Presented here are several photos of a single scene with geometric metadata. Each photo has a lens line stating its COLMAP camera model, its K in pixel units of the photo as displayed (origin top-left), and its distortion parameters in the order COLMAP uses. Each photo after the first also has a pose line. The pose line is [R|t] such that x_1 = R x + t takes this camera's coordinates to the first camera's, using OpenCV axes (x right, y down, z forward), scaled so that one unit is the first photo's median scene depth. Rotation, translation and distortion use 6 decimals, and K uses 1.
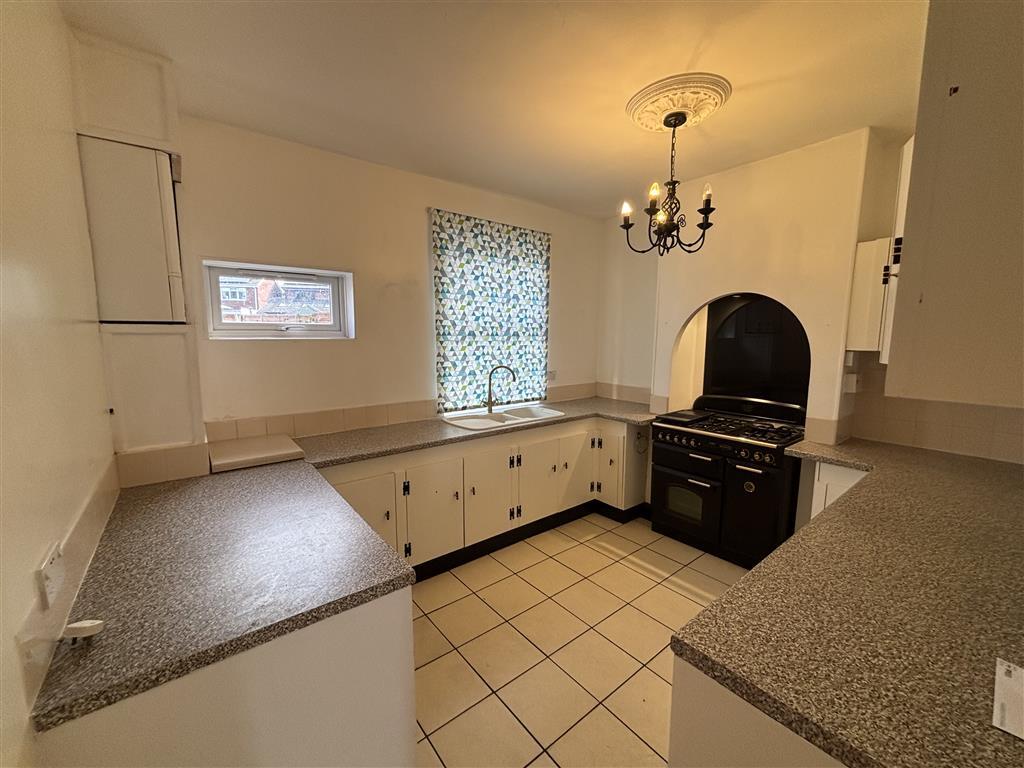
lens RADIAL K [[408.0, 0, 512.0], [0, 408.0, 384.0], [0, 0, 1]] dist [0.001090, 0.000186]
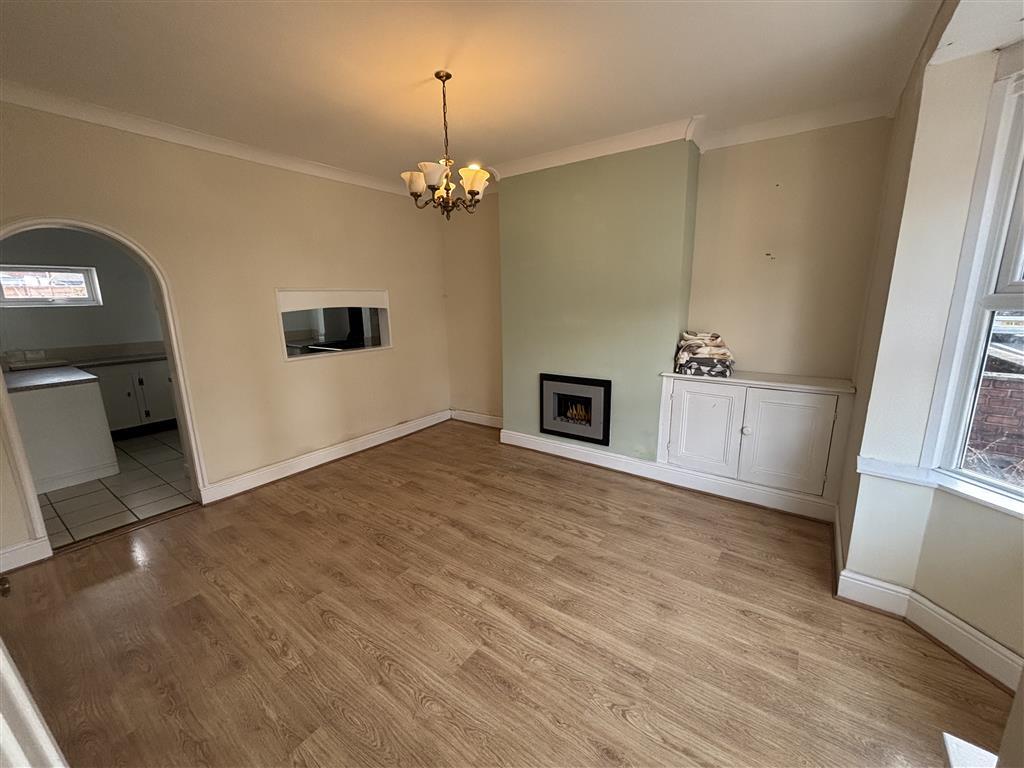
lens RADIAL K [[408.0, 0, 512.0], [0, 408.0, 384.0], [0, 0, 1]] dist [0.001090, 0.000186]
pose [[0.961225, -0.078715, 0.264294, 0.822931], [0.056906, 0.994387, 0.089197, 0.171407], [-0.269832, -0.070699, 0.960309, -1.199054]]
